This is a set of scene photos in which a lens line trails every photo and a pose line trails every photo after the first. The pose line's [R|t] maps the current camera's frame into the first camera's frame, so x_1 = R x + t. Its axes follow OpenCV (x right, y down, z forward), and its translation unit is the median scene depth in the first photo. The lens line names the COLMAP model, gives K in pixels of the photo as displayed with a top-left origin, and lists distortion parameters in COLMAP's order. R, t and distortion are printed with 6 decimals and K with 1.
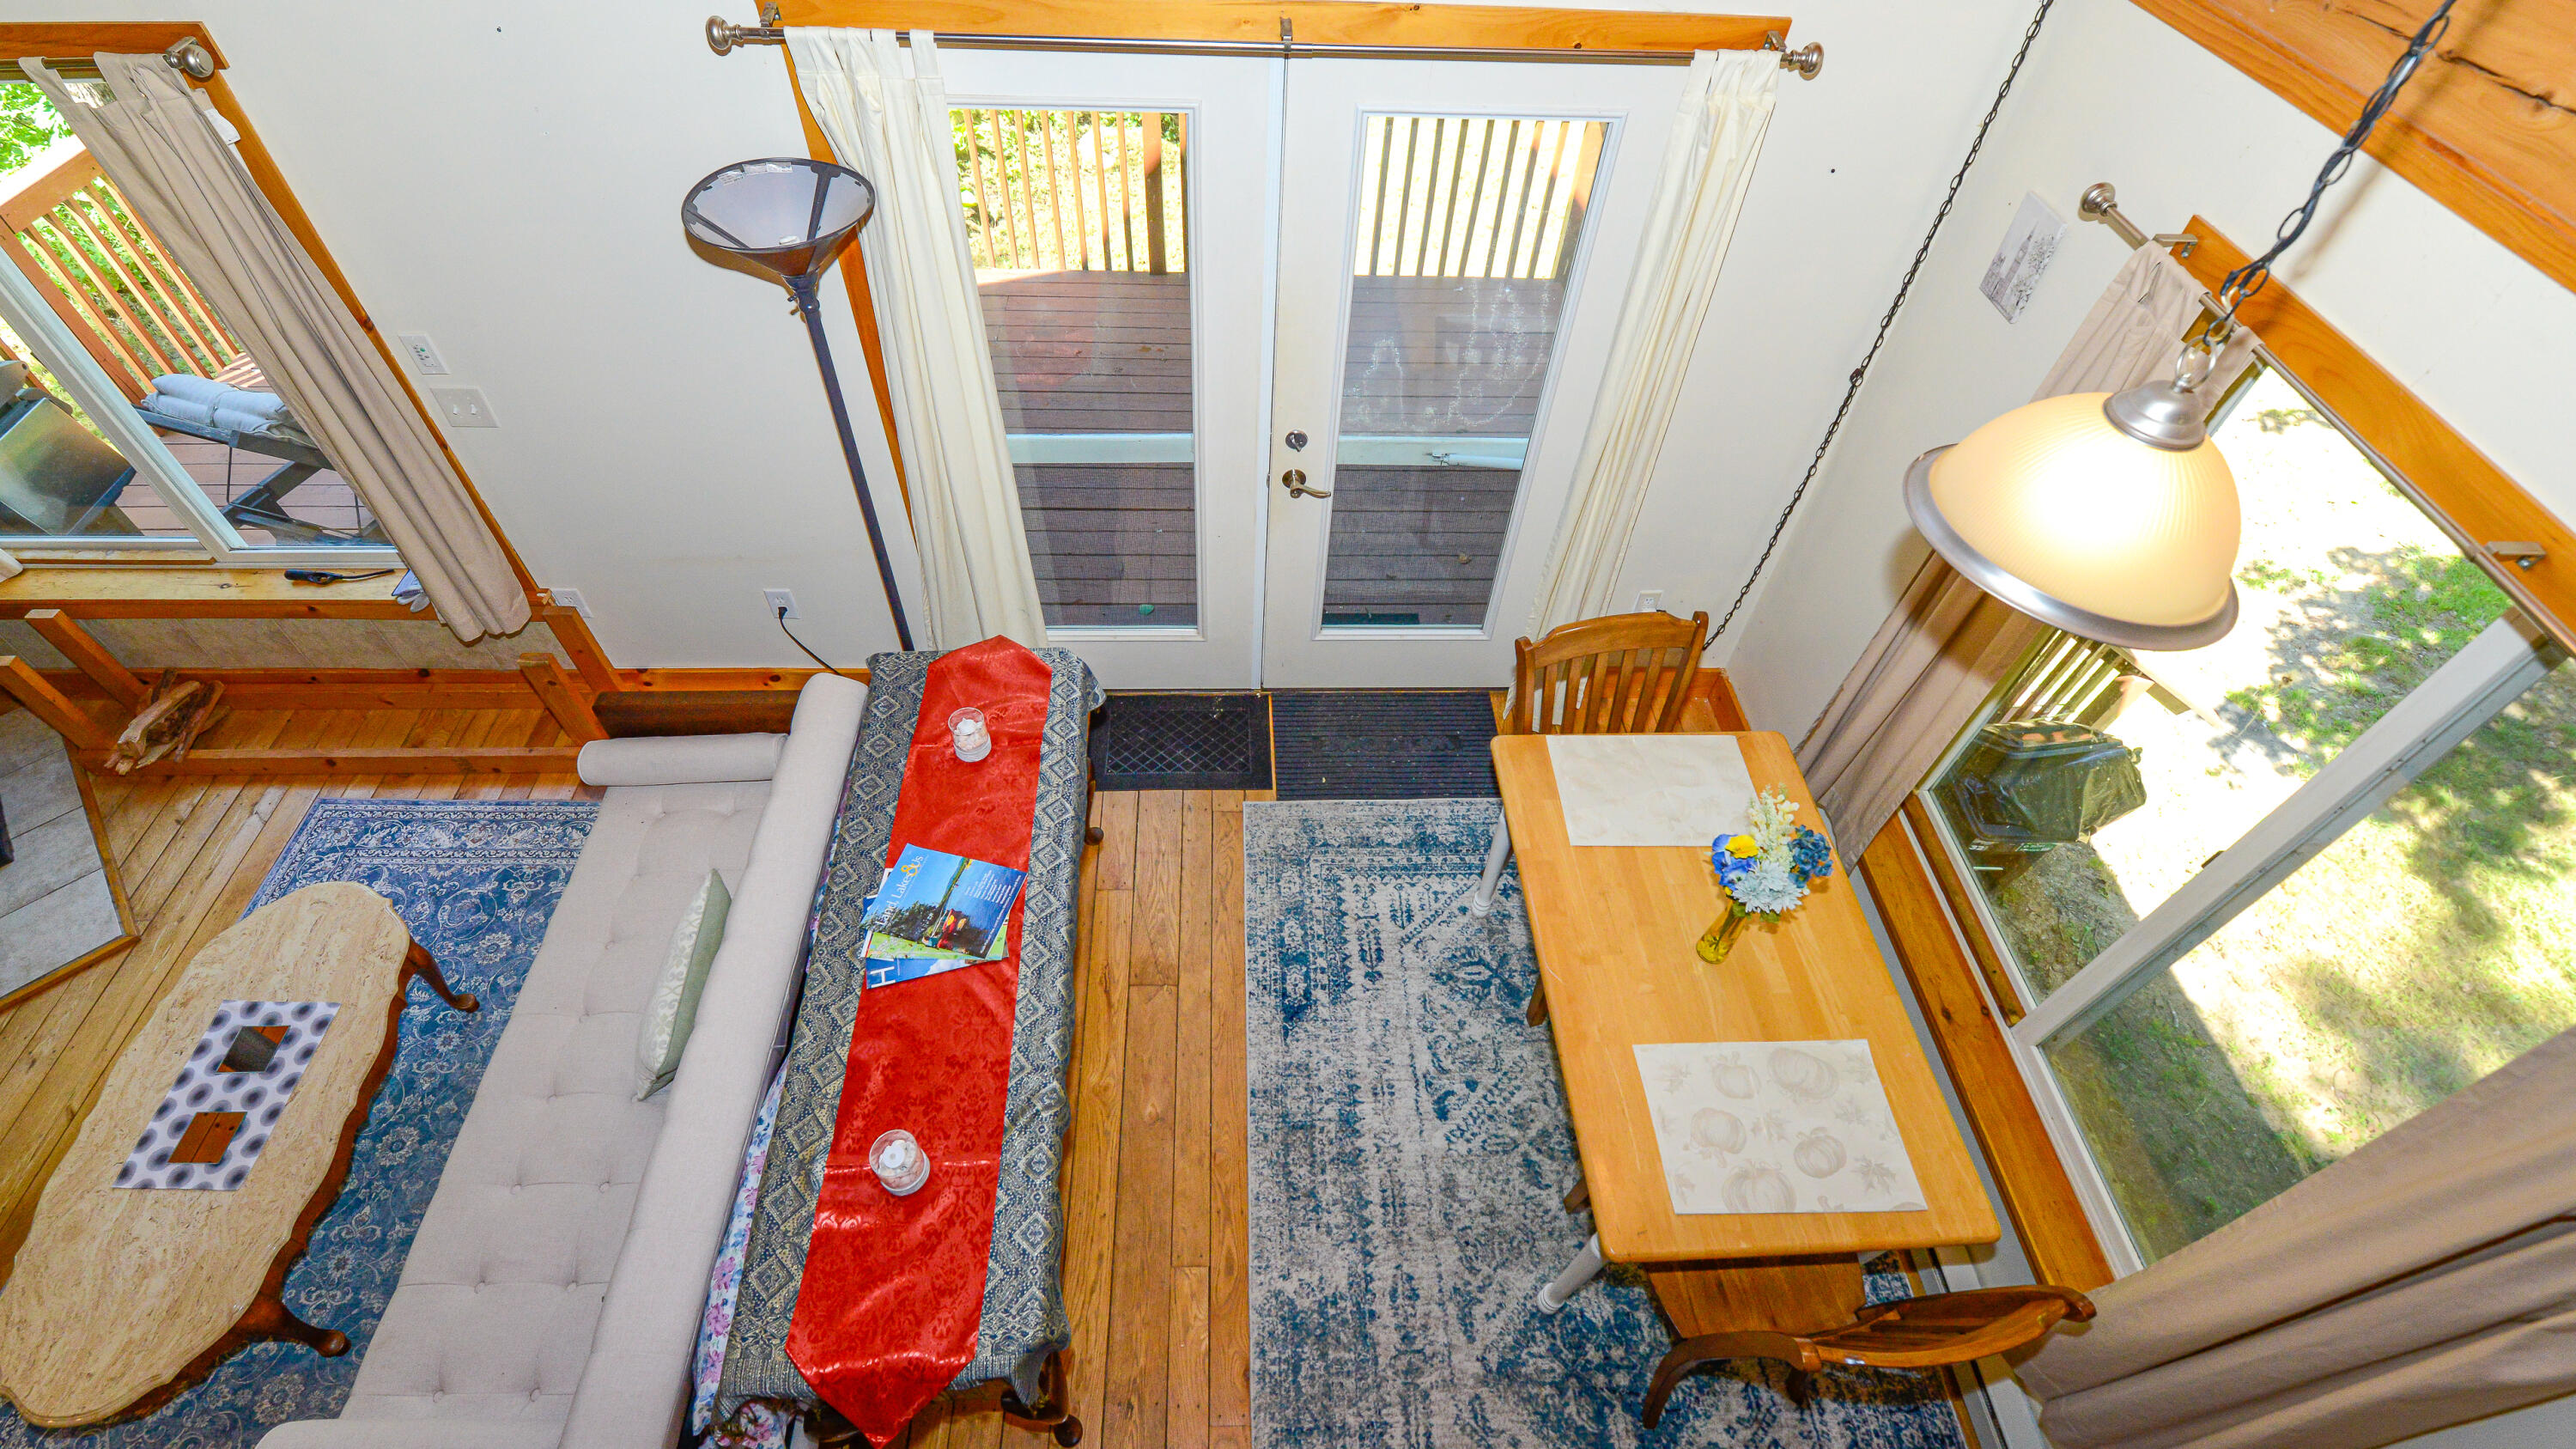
lens RADIAL K [[1132.3, 0, 1280.4], [0, 1132.3, 699.9], [0, 0, 1]] dist [-0.002130, -0.008909]
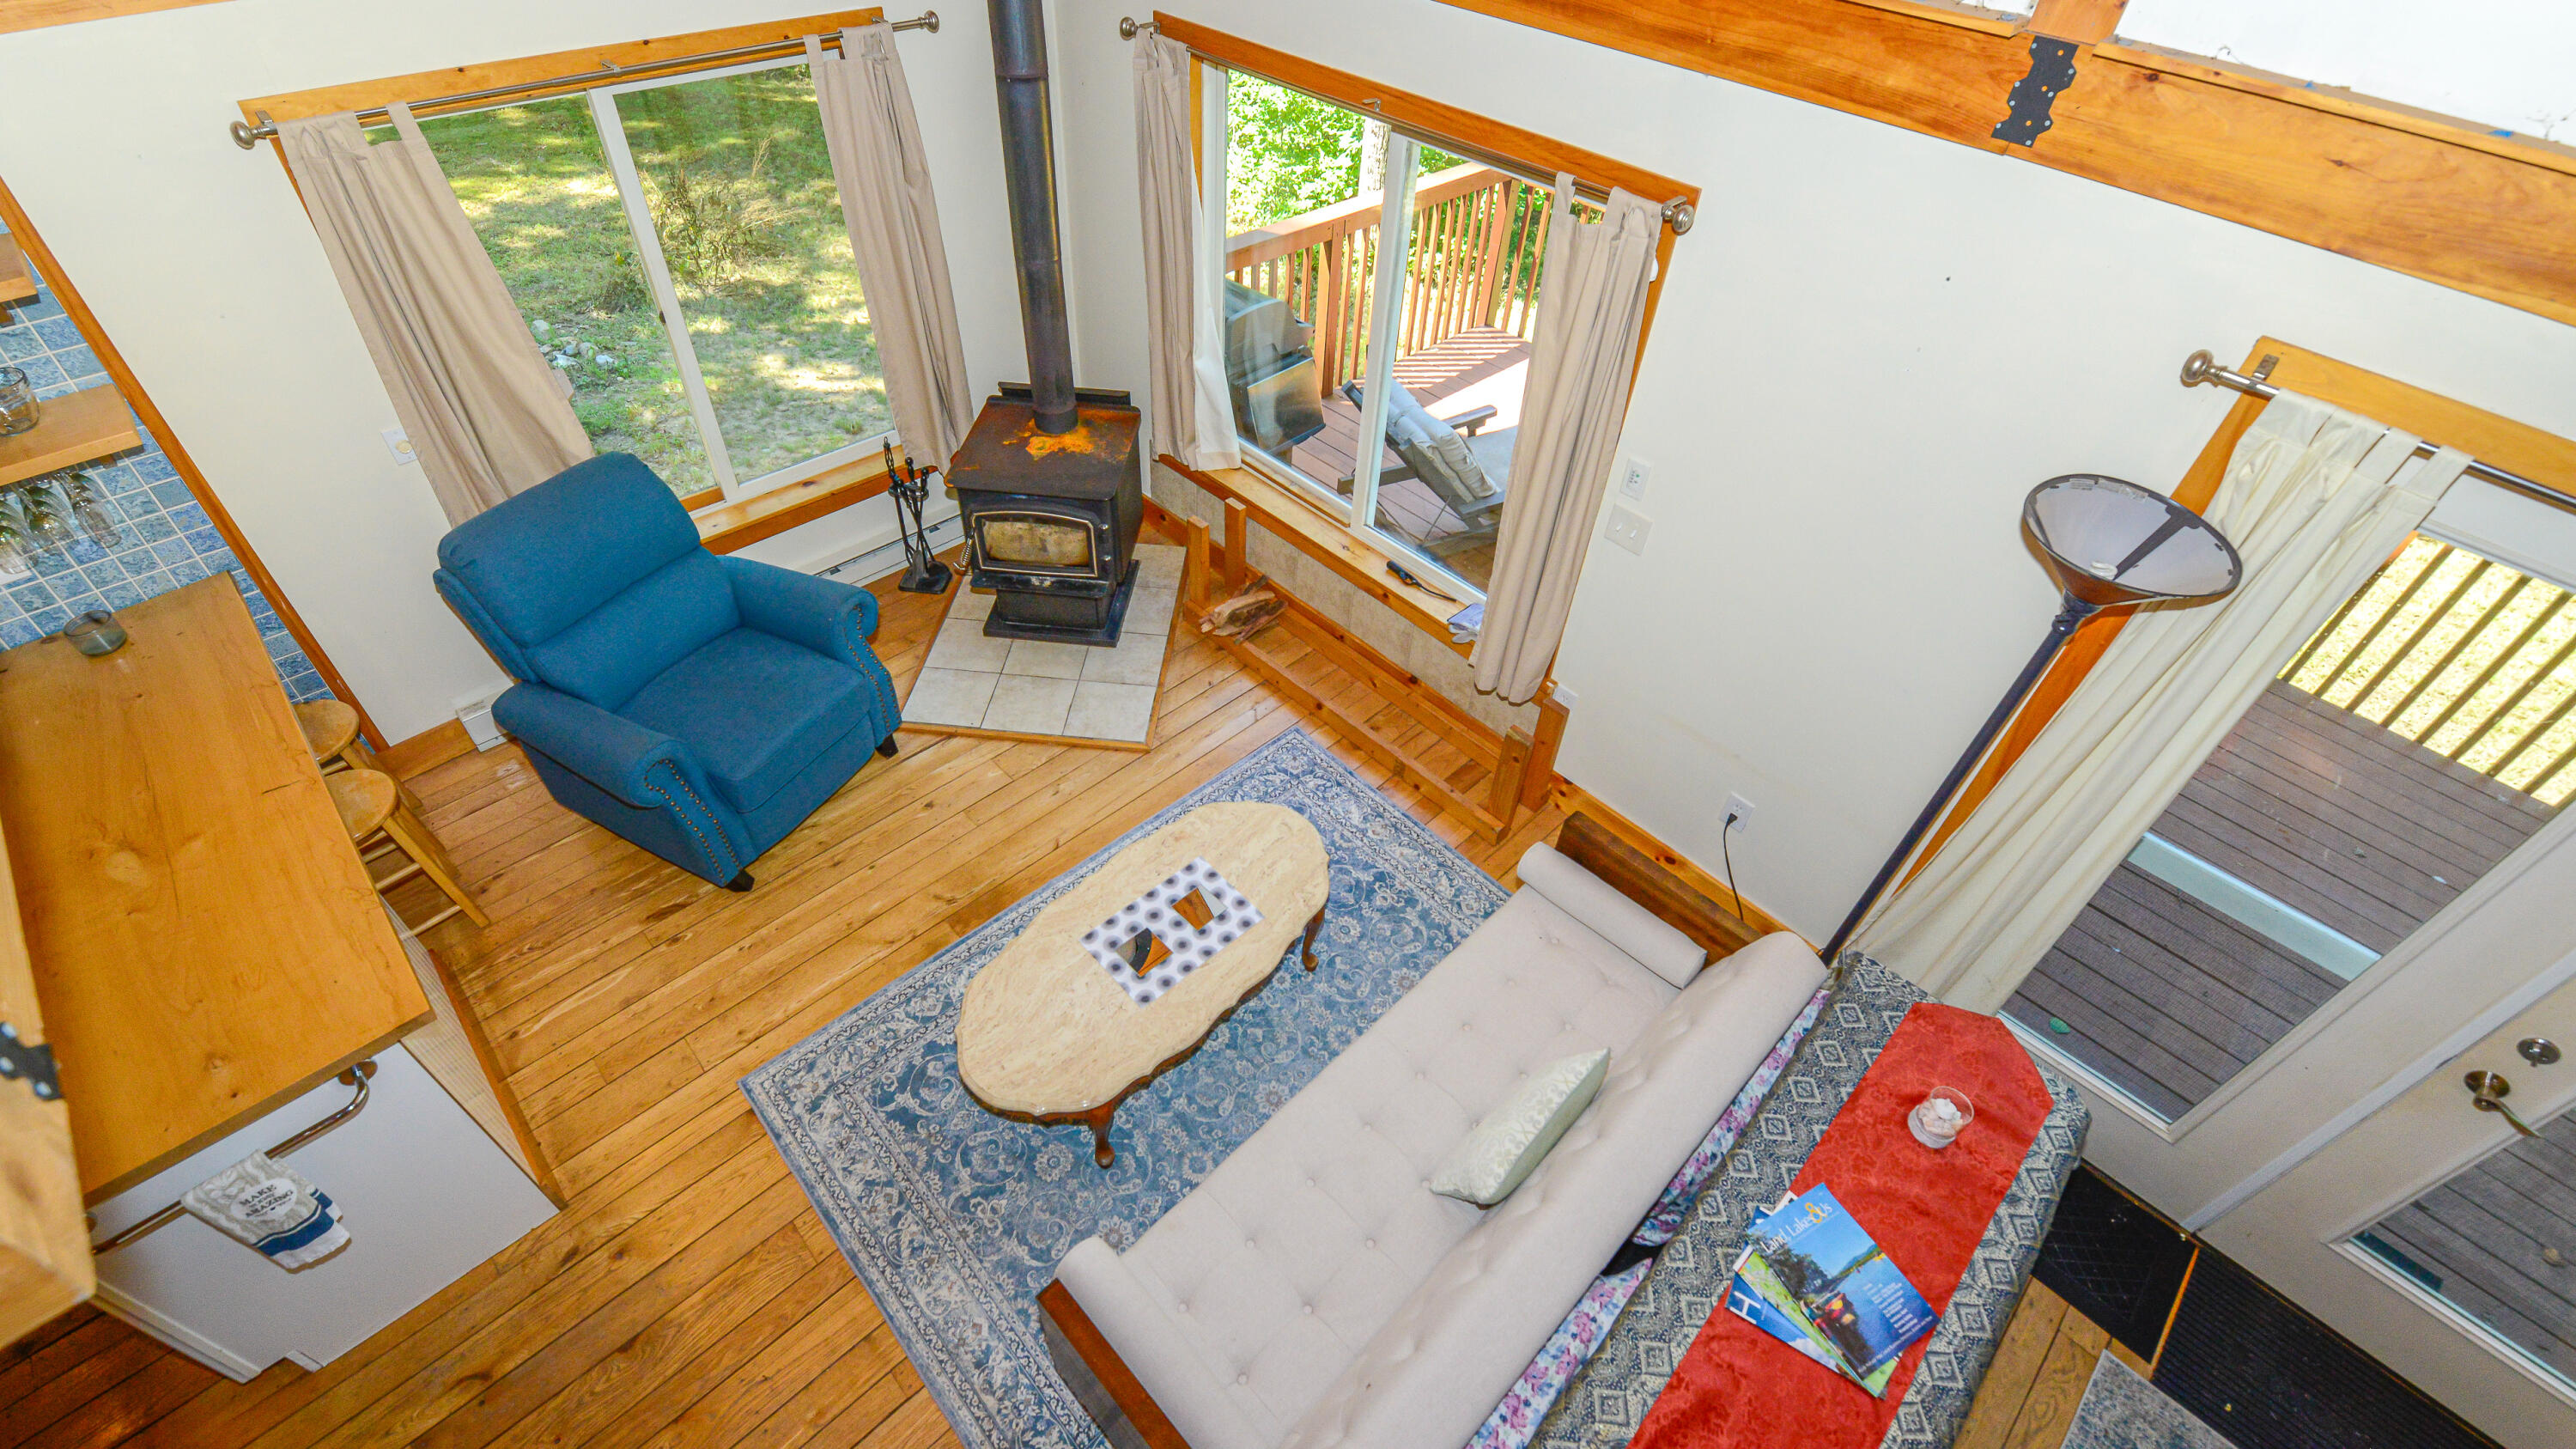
lens RADIAL K [[1132.3, 0, 1277.3], [0, 1132.3, 696.0], [0, 0, 1]] dist [-0.002130, -0.008909]
pose [[0.672485, 0.505852, -0.540257, -0.294156], [-0.573519, 0.817565, 0.051612, 0.013178], [0.467803, 0.275139, 0.839916, -0.043372]]
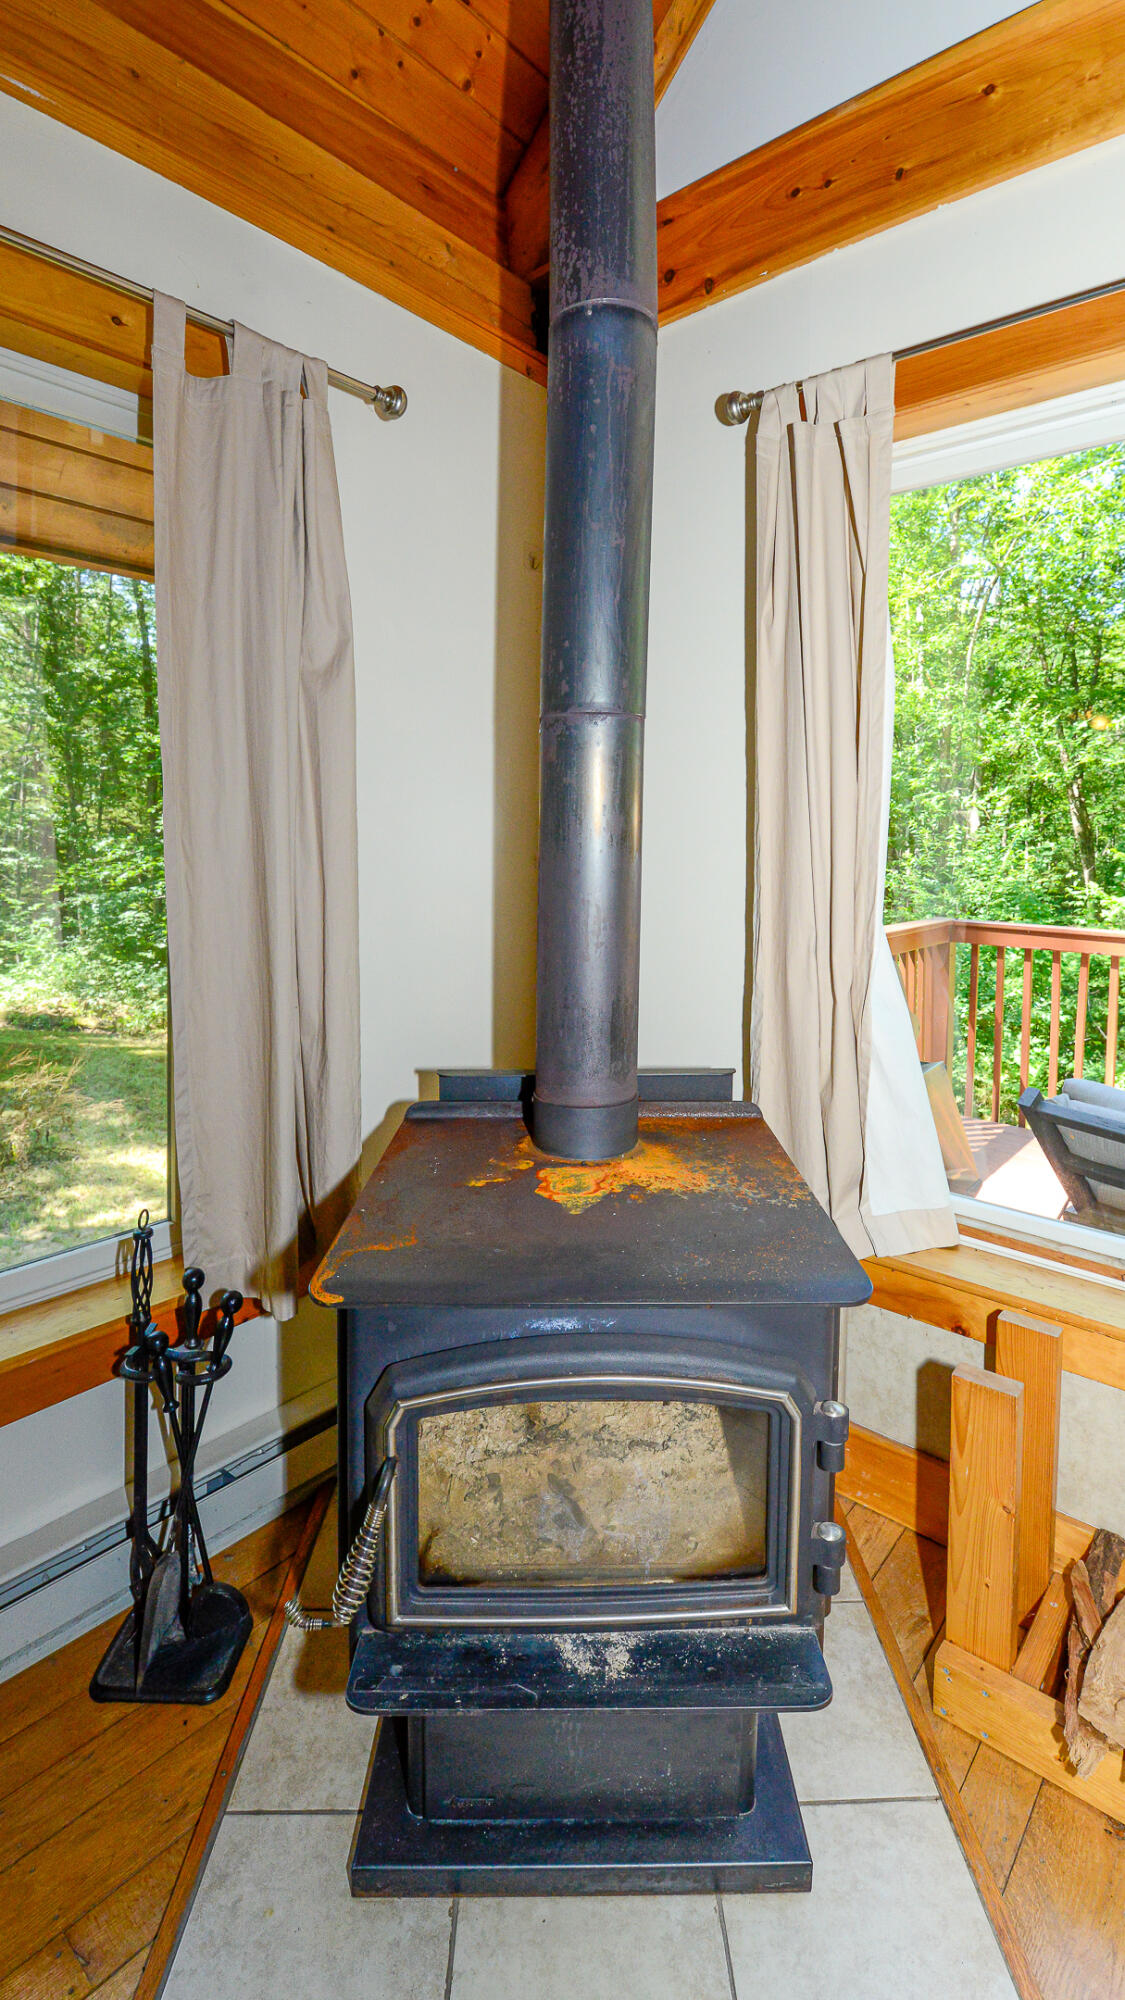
lens RADIAL K [[879.0, 0, 531.0], [0, 879.0, 841.1], [0, 0, 1]] dist [-0.002130, -0.008909]
pose [[0.742164, -0.026819, -0.669682, -1.197276], [-0.495717, 0.650504, -0.575421, 0.151774], [0.451063, 0.759029, 0.469486, 0.631282]]
